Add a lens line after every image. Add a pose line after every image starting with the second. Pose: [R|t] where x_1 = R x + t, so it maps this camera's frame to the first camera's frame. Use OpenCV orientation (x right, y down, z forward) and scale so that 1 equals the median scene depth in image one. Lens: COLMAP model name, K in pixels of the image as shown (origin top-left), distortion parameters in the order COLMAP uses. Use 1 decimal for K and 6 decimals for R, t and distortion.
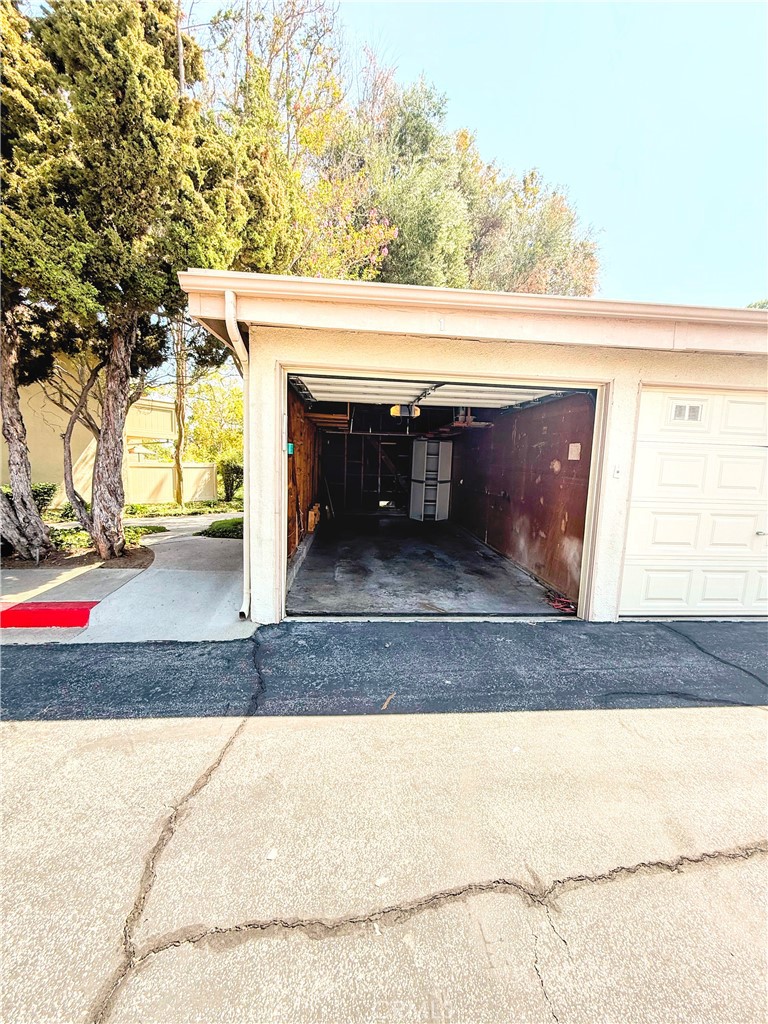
lens RADIAL K [[405.1, 0, 384.0], [0, 405.1, 512.0], [0, 0, 1]] dist [0.005287, 0.000268]
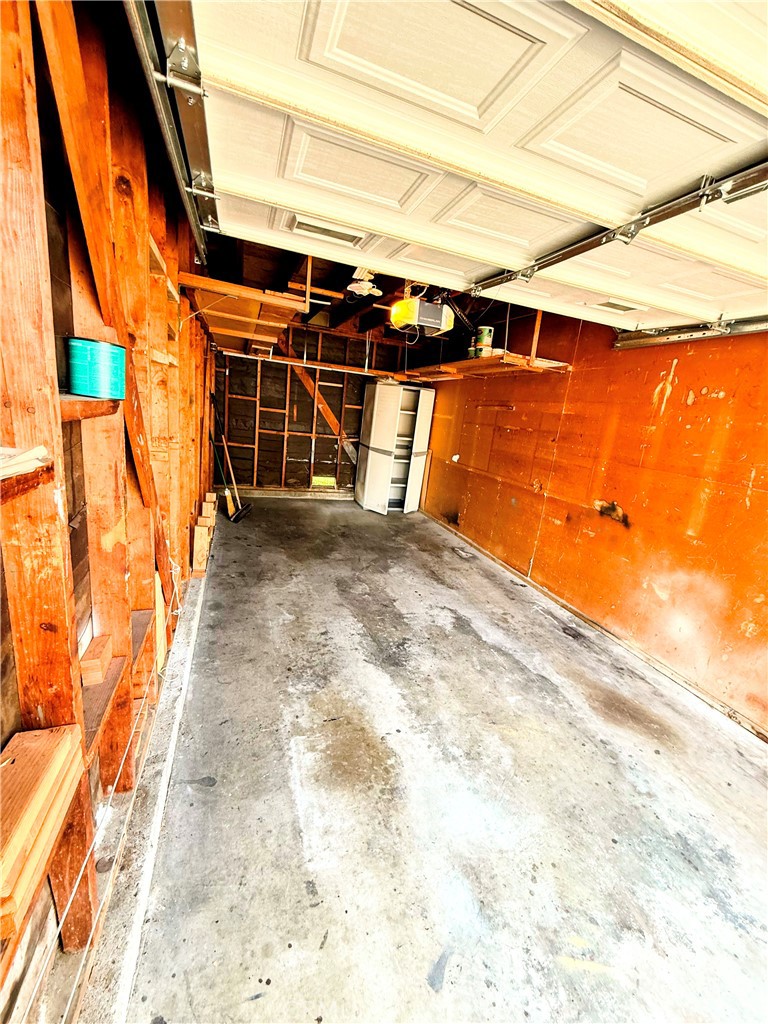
lens RADIAL K [[405.1, 0, 384.0], [0, 405.1, 512.0], [0, 0, 1]] dist [0.005287, 0.000268]
pose [[0.964168, 0.011151, 0.265059, -0.079556], [-0.045620, 0.991202, 0.124247, -0.062810], [-0.261341, -0.131887, 0.956194, 0.404786]]
